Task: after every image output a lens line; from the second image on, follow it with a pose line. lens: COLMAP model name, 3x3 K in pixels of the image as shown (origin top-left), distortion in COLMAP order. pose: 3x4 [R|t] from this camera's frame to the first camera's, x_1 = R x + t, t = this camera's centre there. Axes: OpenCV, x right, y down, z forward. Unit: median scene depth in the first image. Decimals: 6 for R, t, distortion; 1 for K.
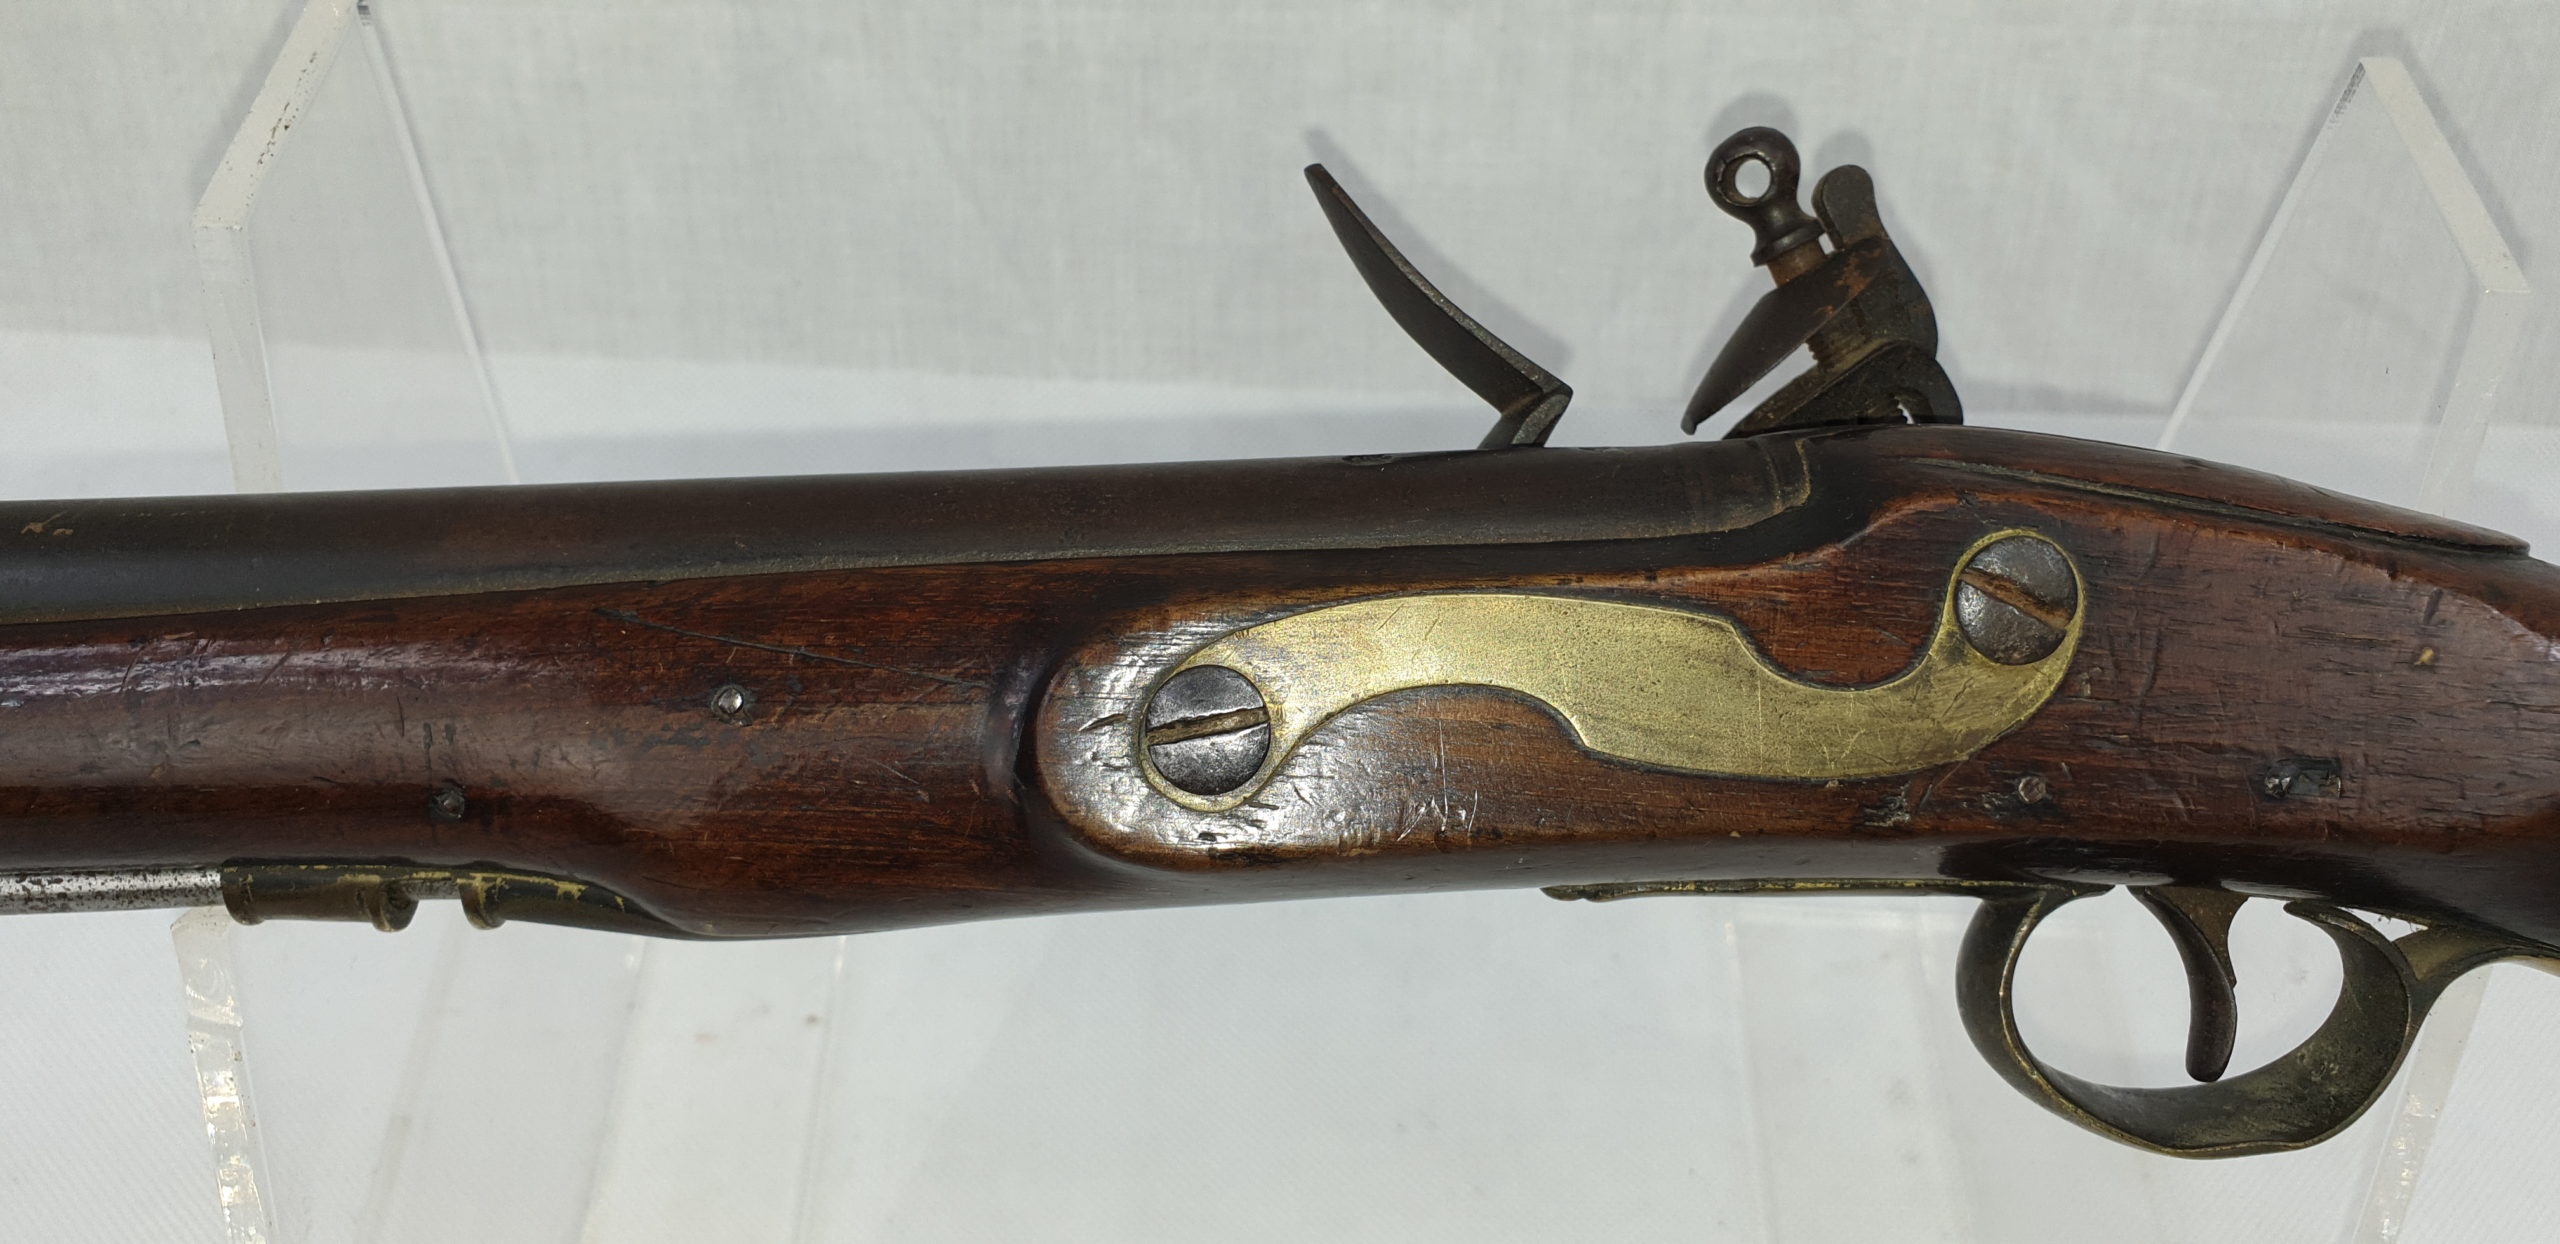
lens RADIAL K [[1915.5, 0, 1294.0], [0, 1915.5, 611.5], [0, 0, 1]] dist [-0.011139, -0.008407]
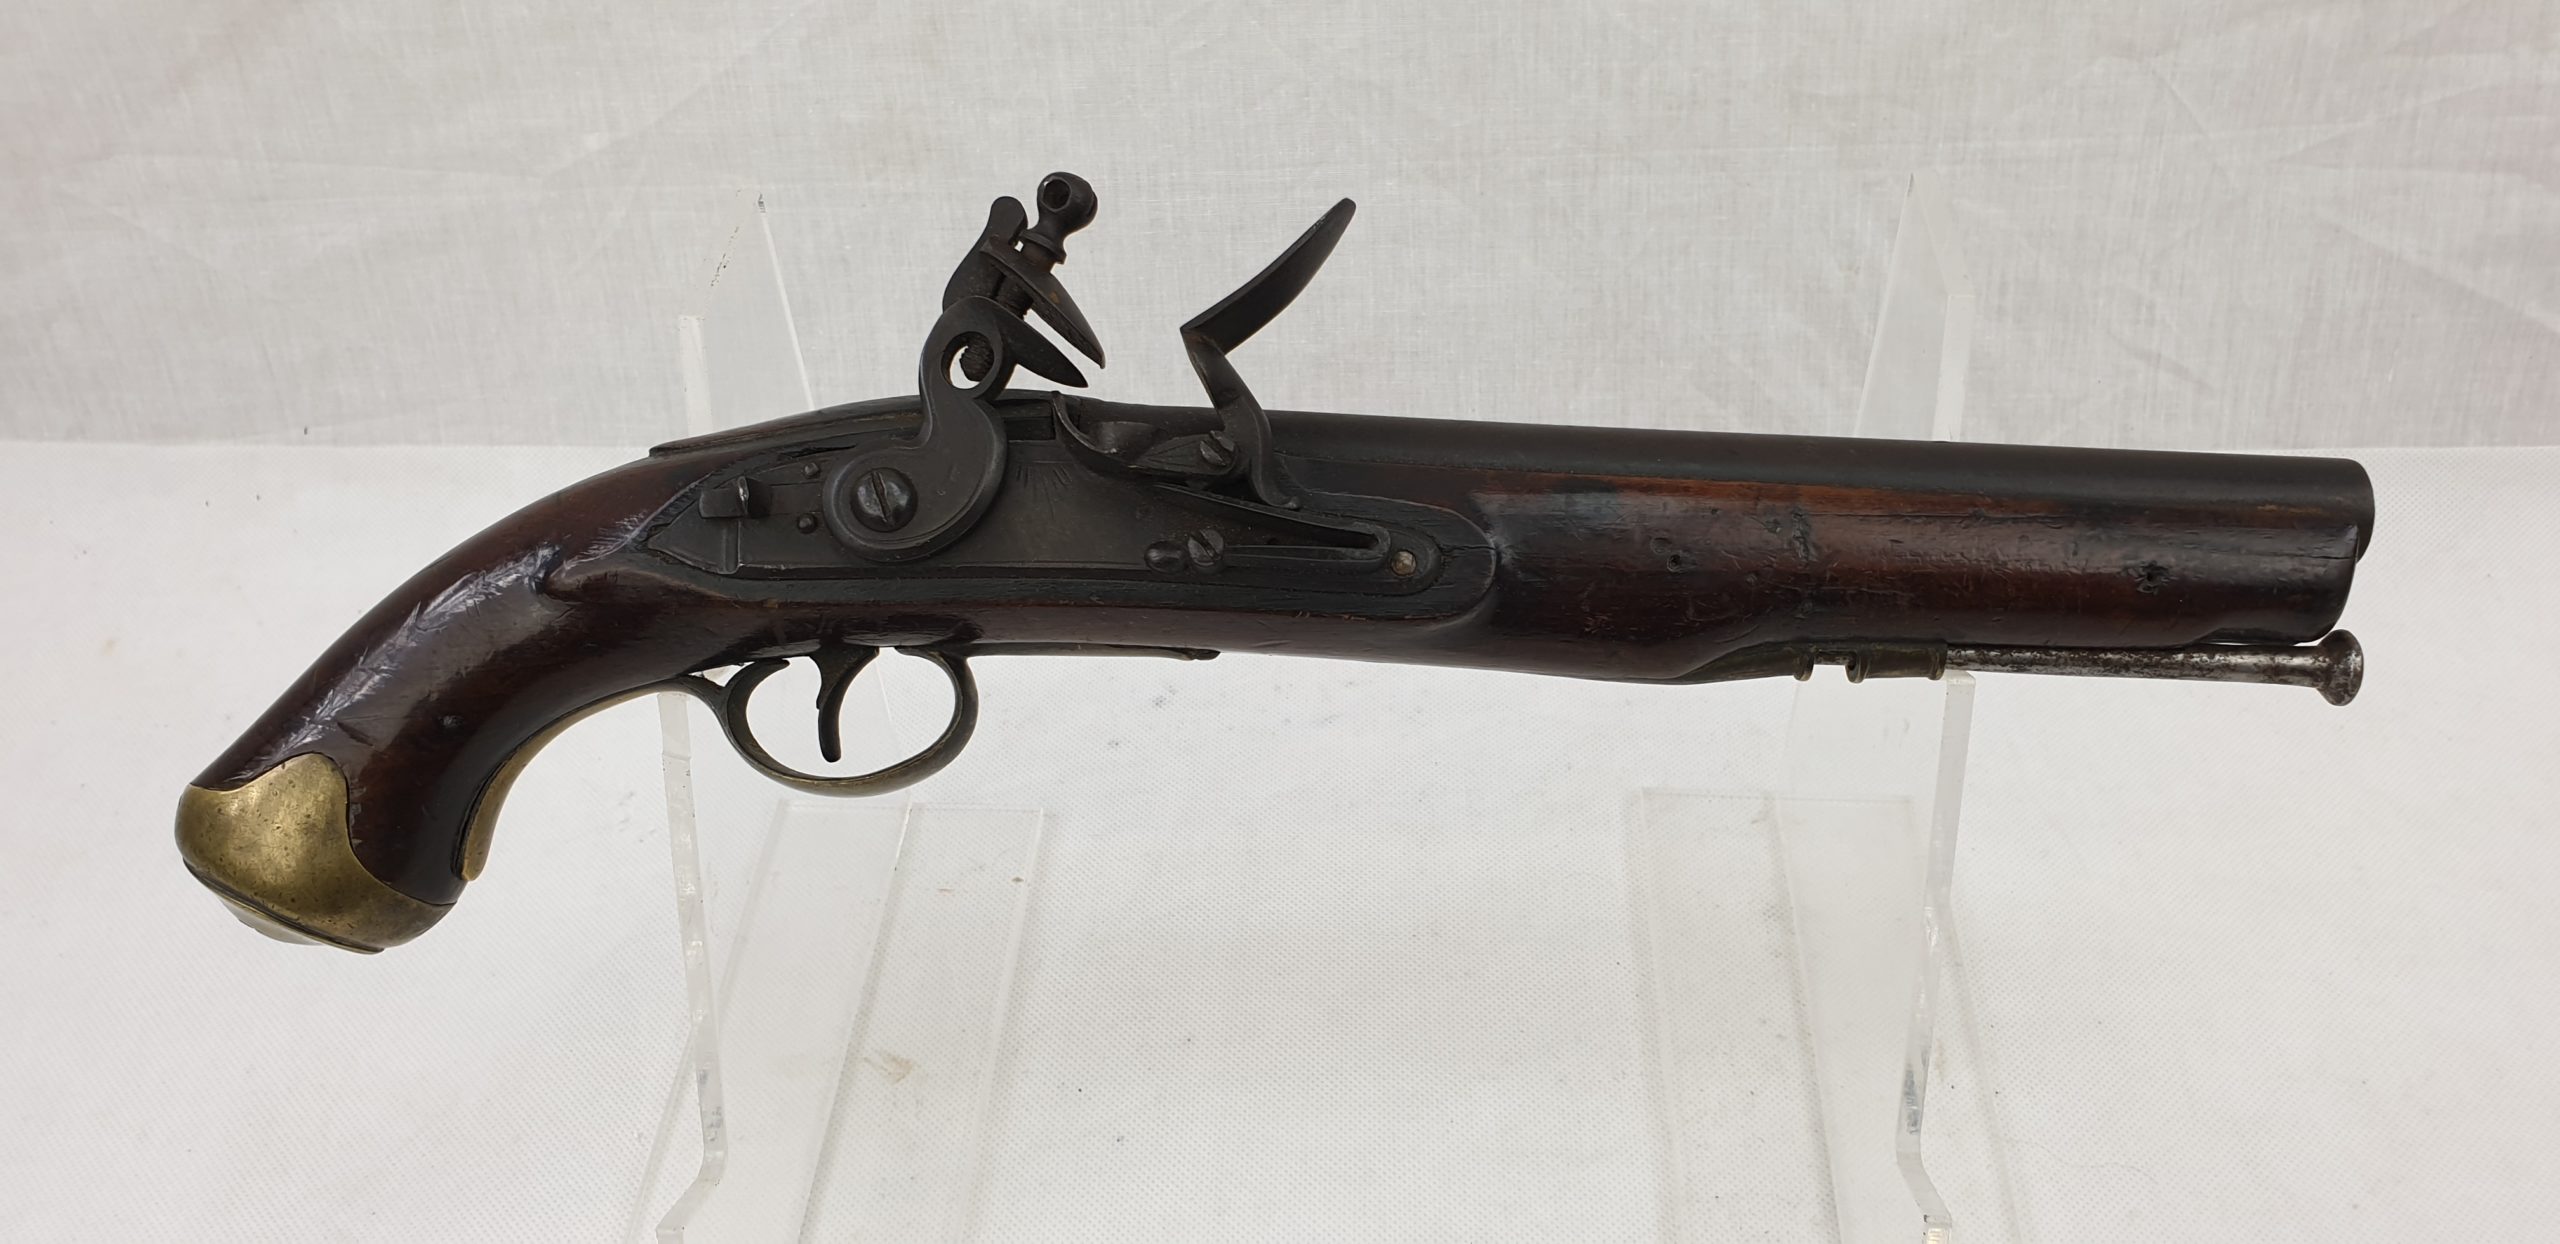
lens RADIAL K [[1898.4, 0, 1328.6], [0, 1898.4, 665.7], [0, 0, 1]] dist [0.029955, -0.038616]
pose [[0.996494, -0.027803, -0.078915, 0.191958], [0.022488, 0.997469, -0.067459, 0.273057], [0.080590, 0.065448, 0.994596, -0.770764]]
